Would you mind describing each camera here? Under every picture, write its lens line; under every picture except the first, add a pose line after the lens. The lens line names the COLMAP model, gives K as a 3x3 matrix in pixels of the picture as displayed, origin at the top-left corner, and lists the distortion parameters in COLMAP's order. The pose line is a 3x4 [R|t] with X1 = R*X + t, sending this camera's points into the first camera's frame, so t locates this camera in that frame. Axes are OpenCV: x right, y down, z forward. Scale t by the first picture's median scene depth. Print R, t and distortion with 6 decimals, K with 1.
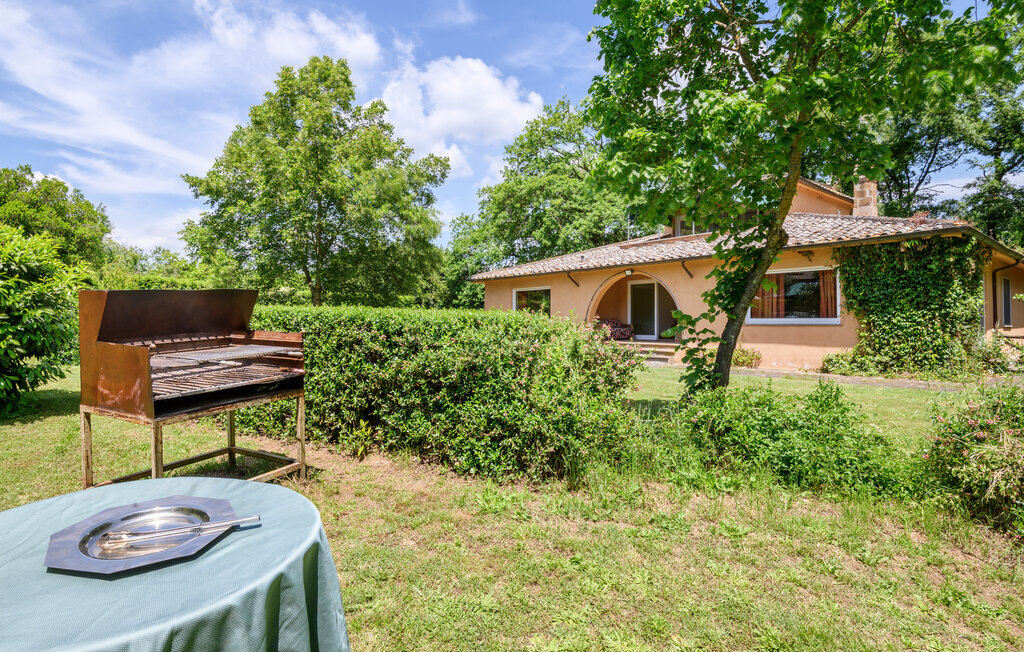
lens RADIAL K [[527.5, 0, 507.8], [0, 527.5, 302.5], [0, 0, 1]] dist [0.001535, -0.022155]
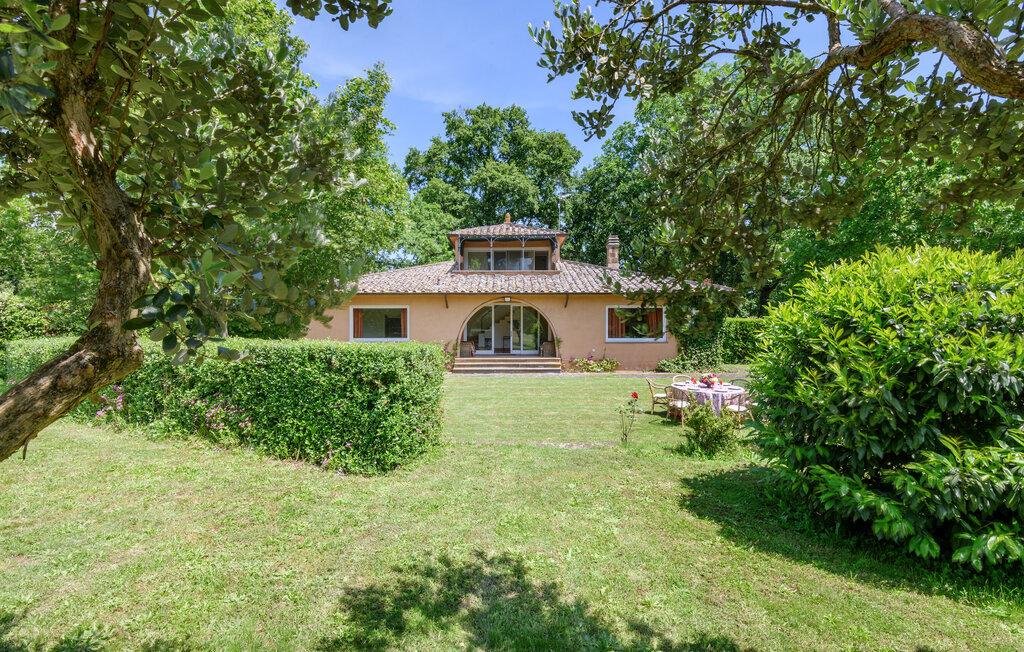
lens RADIAL K [[511.0, 0, 489.5], [0, 511.0, 330.2], [0, 0, 1]] dist [0.000768, 0.000020]
pose [[0.638518, -0.004440, 0.769594, -0.837436], [-0.025644, 0.999305, 0.027042, -0.021355], [-0.769180, -0.037002, 0.637960, 0.367496]]
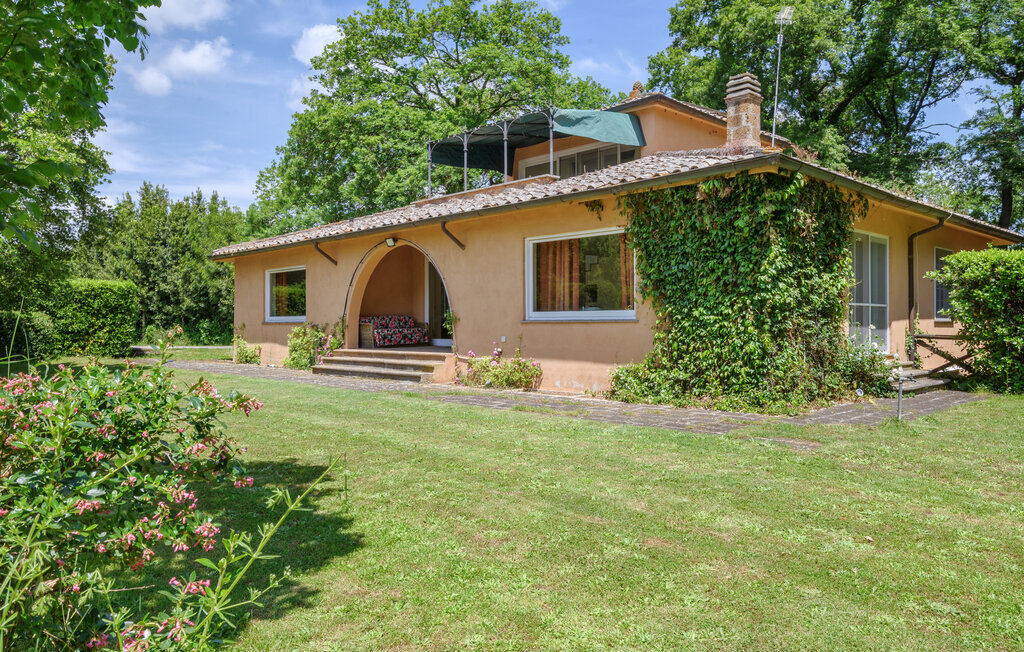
lens RADIAL K [[721.9, 0, 508.6], [0, 721.9, 310.9], [0, 0, 1]] dist [-0.008989, -0.003833]
pose [[0.996159, -0.008253, 0.087177, 0.363316], [0.006194, 0.999696, 0.023855, 0.008756], [-0.087347, -0.023224, 0.995907, 0.143519]]
